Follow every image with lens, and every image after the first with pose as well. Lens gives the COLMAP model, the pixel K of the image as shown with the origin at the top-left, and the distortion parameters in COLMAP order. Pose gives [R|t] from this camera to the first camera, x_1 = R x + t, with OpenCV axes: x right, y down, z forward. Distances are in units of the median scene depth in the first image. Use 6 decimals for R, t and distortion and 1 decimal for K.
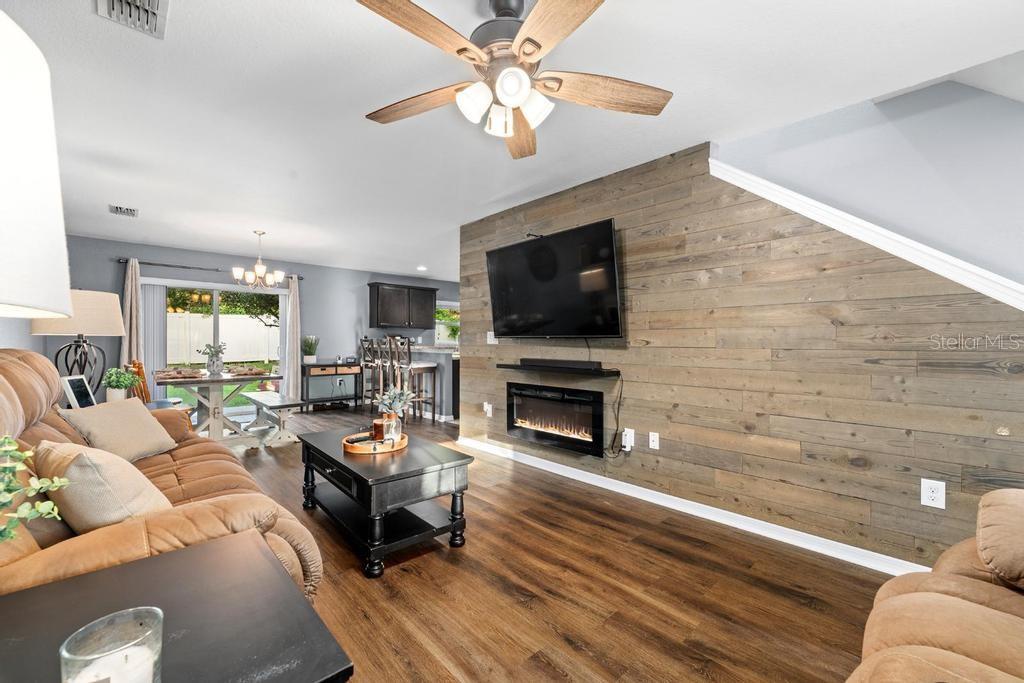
lens RADIAL K [[418.4, 0, 505.2], [0, 418.4, 347.2], [0, 0, 1]] dist [-0.000387, -0.000005]
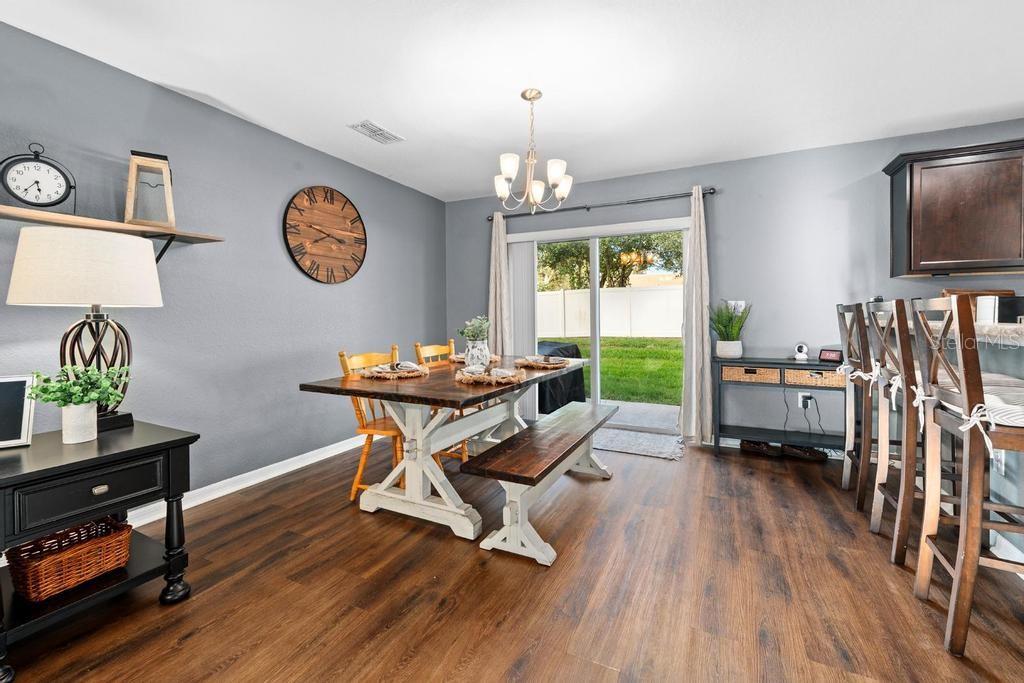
lens RADIAL K [[398.9, 0, 526.8], [0, 398.9, 314.9], [0, 0, 1]] dist [-0.000002, -0.000079]
pose [[0.372466, -0.005987, -0.928027, -0.111768], [-0.003676, 0.999962, -0.007926, -0.006233], [0.928039, 0.006364, 0.372430, 0.602775]]
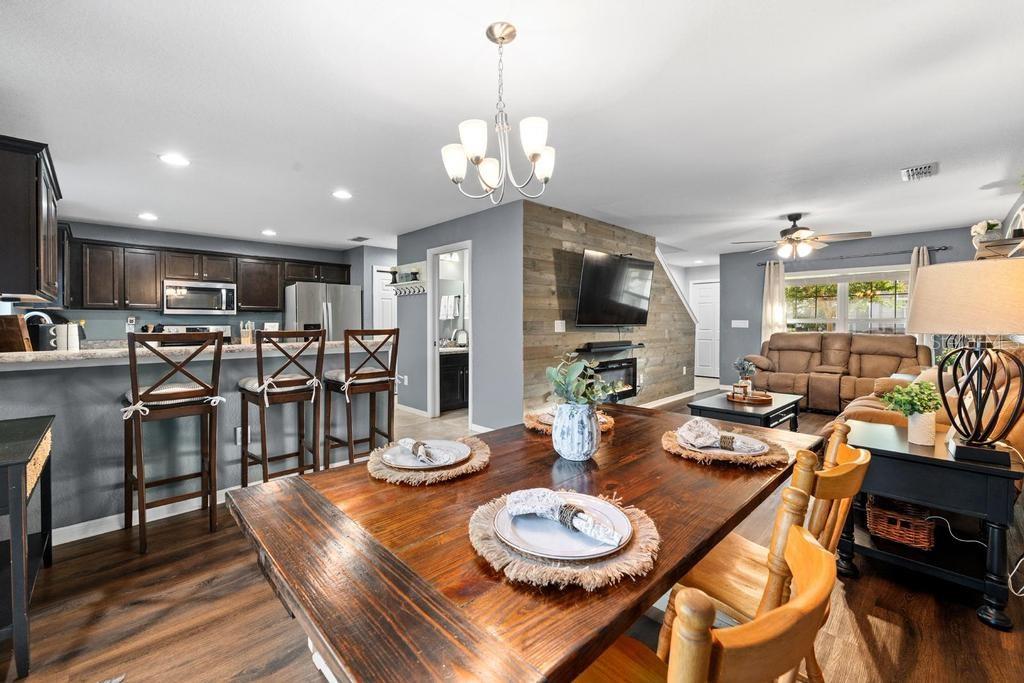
lens RADIAL K [[426.7, 0, 513.8], [0, 426.7, 326.8], [0, 0, 1]] dist [0.000681, 0.000049]
pose [[-0.022071, -0.018365, 0.999588, -0.697133], [0.013481, 0.999735, 0.018666, -0.026946], [-0.999666, 0.013888, -0.021818, 0.720691]]
